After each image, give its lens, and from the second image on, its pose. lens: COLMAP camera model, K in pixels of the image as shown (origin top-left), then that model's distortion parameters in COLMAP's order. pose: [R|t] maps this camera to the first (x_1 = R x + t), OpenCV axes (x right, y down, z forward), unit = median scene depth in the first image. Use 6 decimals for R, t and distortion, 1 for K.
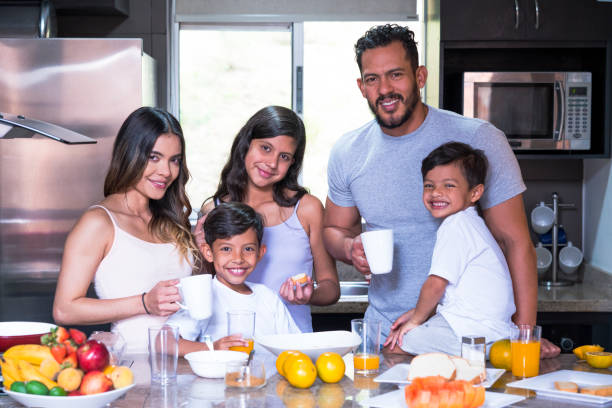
lens RADIAL K [[830.4, 0, 306.0], [0, 830.4, 204.0], [0, 0, 1]] dist [-0.106822, 0.696720]
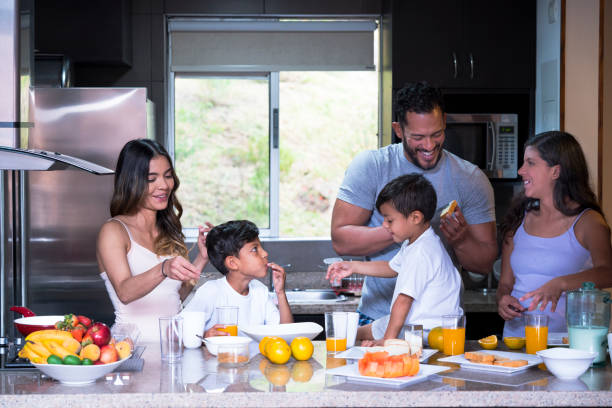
lens RADIAL K [[830.4, 0, 306.0], [0, 830.4, 204.0], [0, 0, 1]] dist [-0.106822, 0.696720]
pose [[0.999505, -0.003337, 0.031283, -0.002351], [0.004384, 0.999430, -0.033476, 0.012471], [-0.031153, 0.033596, 0.998950, -0.214433]]
